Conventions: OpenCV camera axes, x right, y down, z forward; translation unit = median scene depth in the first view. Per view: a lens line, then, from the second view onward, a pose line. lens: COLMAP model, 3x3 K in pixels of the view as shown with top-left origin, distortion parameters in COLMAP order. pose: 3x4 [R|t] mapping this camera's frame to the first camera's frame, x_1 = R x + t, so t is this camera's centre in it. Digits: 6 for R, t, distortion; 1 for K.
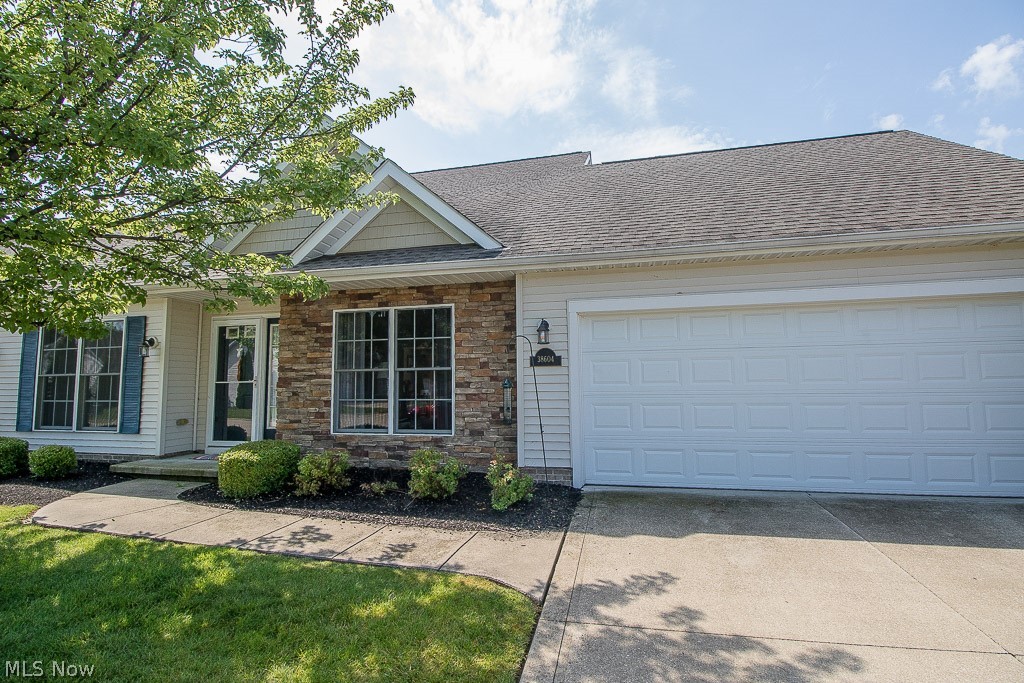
lens RADIAL K [[474.4, 0, 510.7], [0, 474.4, 336.2], [0, 0, 1]] dist [-0.000728, -0.011709]
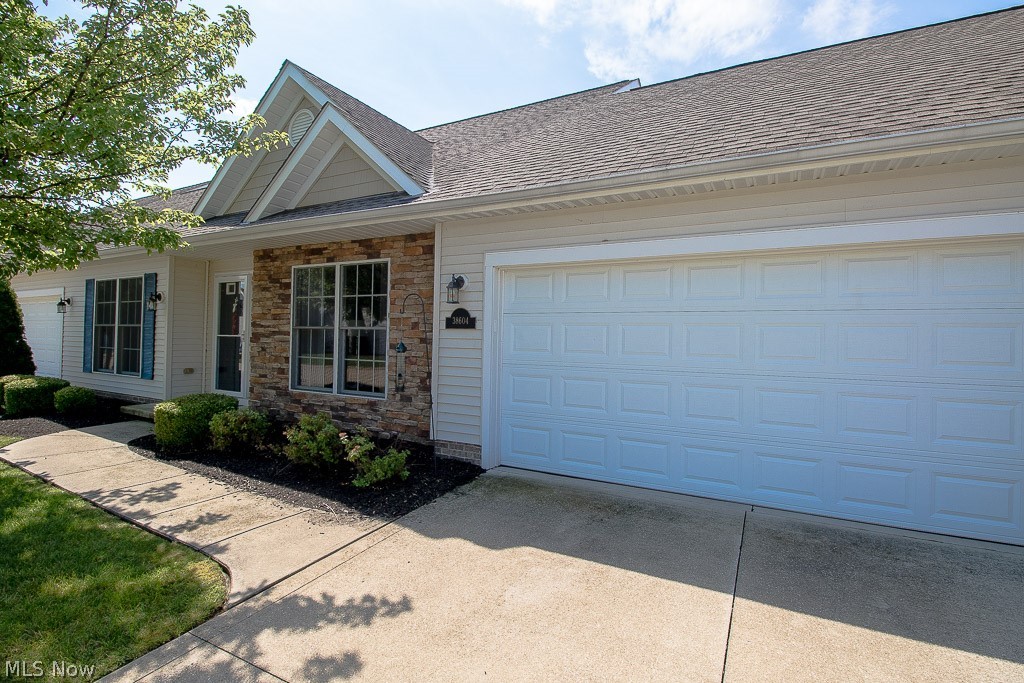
lens RADIAL K [[474.4, 0, 518.9], [0, 474.4, 335.6], [0, 0, 1]] dist [-0.000728, -0.011709]
pose [[0.969866, 0.028988, -0.241908, 0.416379], [-0.007638, 0.996026, 0.088730, -0.002667], [0.243519, -0.084209, 0.966234, 0.194843]]
